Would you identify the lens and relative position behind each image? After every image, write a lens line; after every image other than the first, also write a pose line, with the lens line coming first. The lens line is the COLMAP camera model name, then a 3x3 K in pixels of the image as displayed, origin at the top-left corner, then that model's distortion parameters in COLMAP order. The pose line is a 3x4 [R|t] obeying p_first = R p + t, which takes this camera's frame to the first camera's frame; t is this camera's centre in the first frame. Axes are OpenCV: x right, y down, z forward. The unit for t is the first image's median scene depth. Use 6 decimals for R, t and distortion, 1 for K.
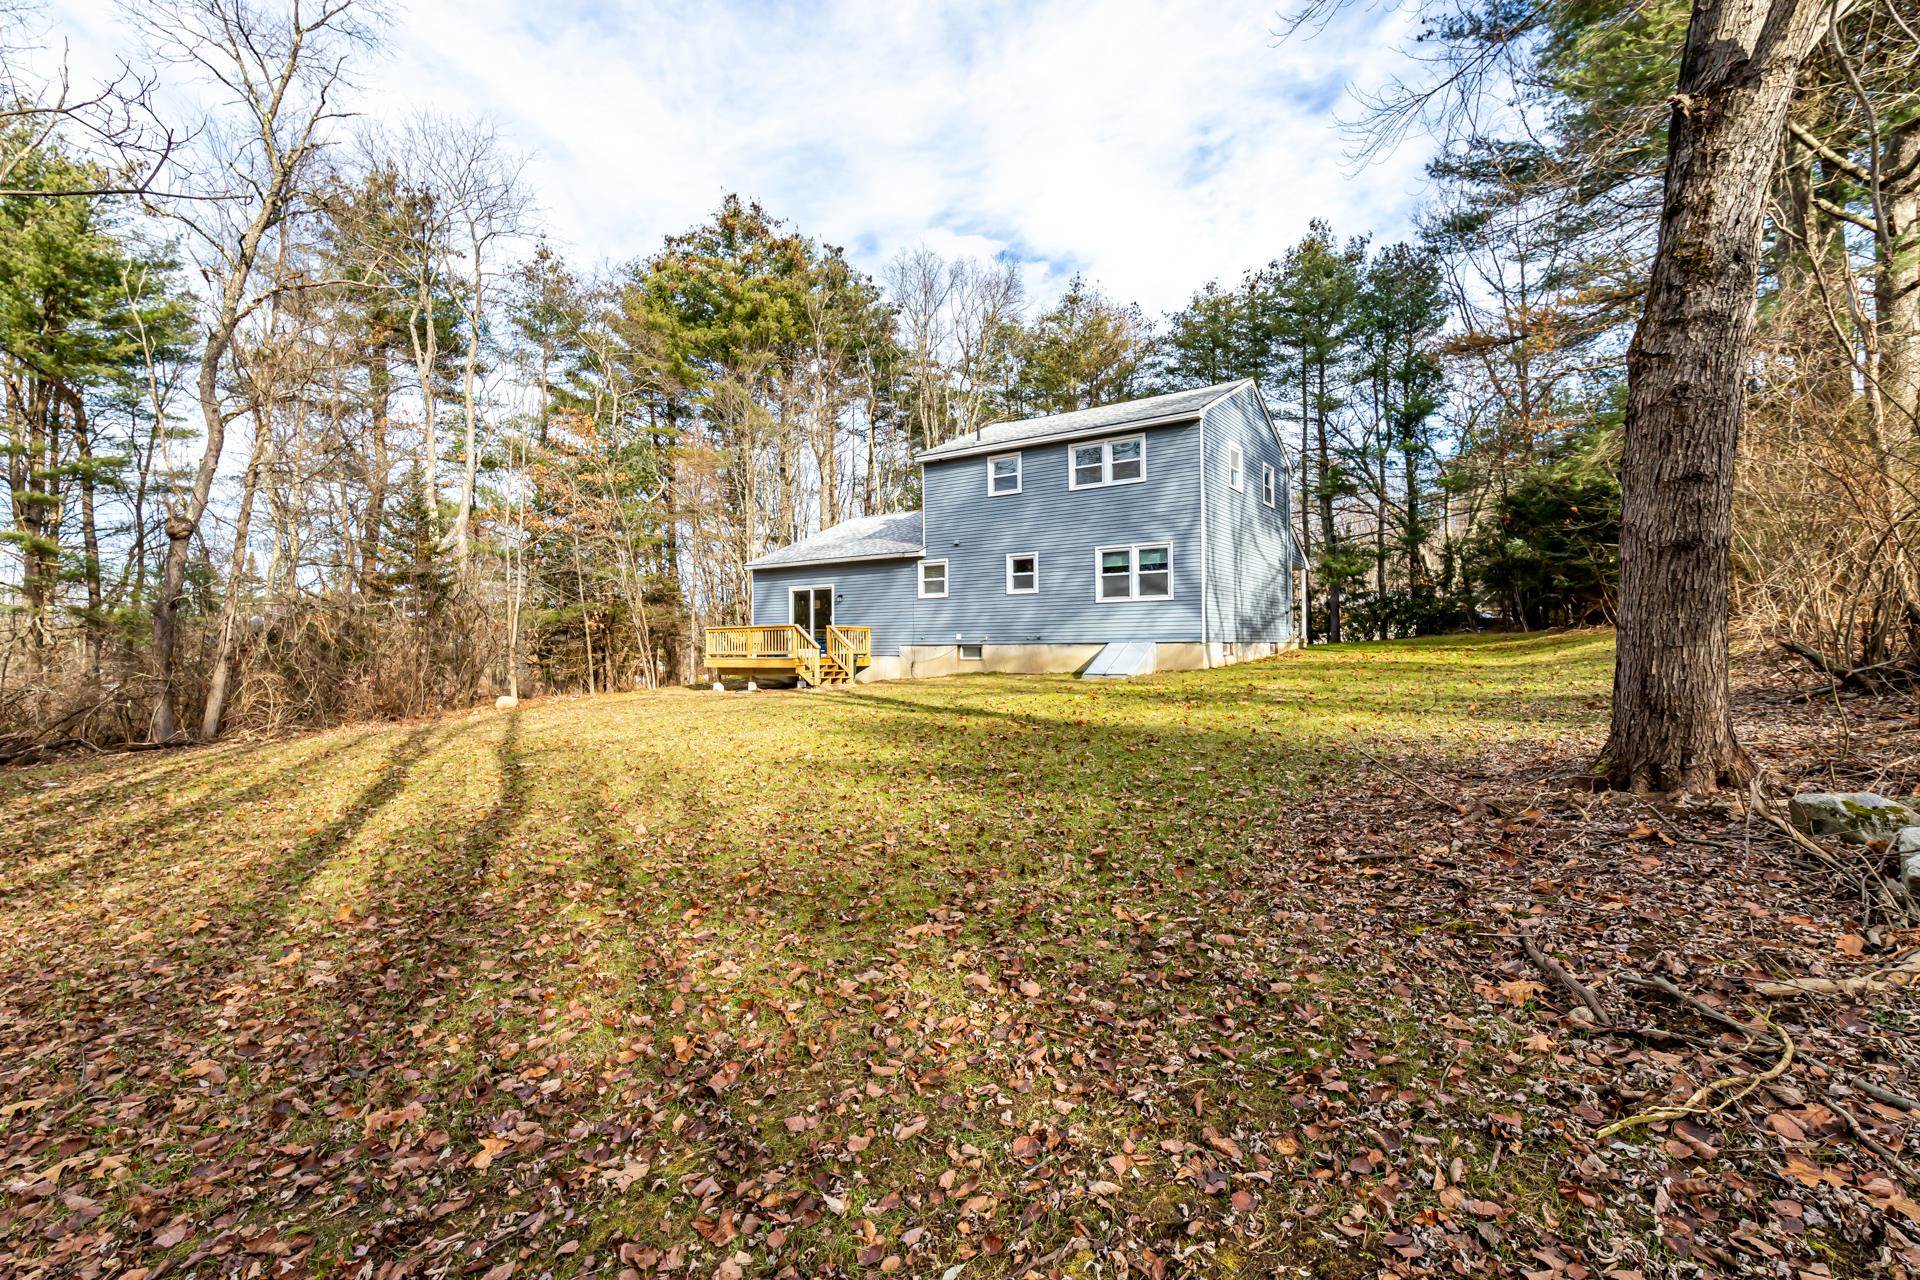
lens RADIAL K [[836.8, 0, 959.0], [0, 836.8, 641.9], [0, 0, 1]] dist [-0.004985, -0.000194]
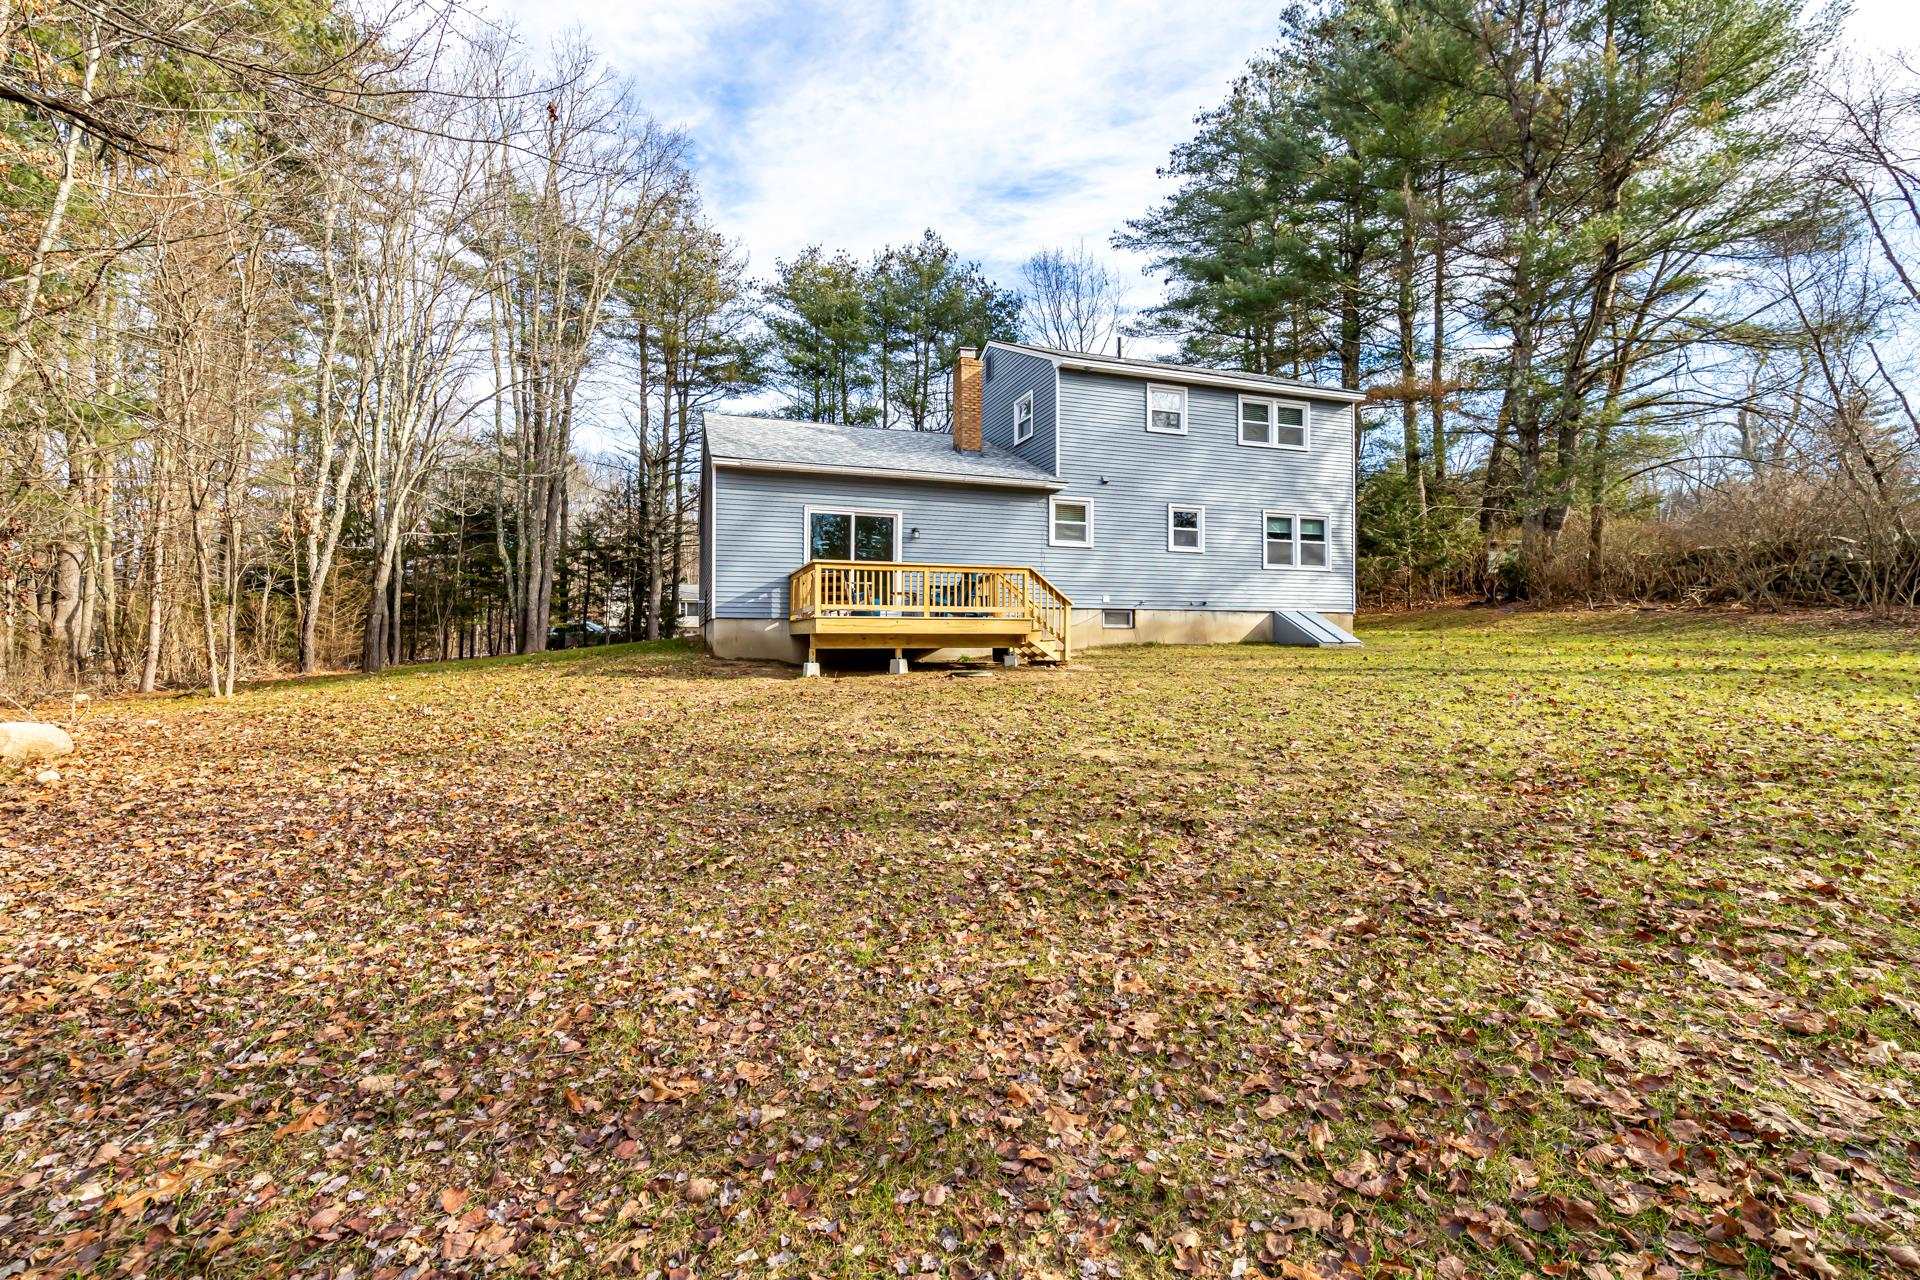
lens RADIAL K [[836.8, 0, 959.9], [0, 836.8, 641.6], [0, 0, 1]] dist [-0.004985, -0.000194]
pose [[0.589663, 0.013360, 0.807539, -0.736086], [-0.008266, 0.999911, -0.010507, 0.044468], [-0.807607, -0.000479, 0.589721, 0.662126]]
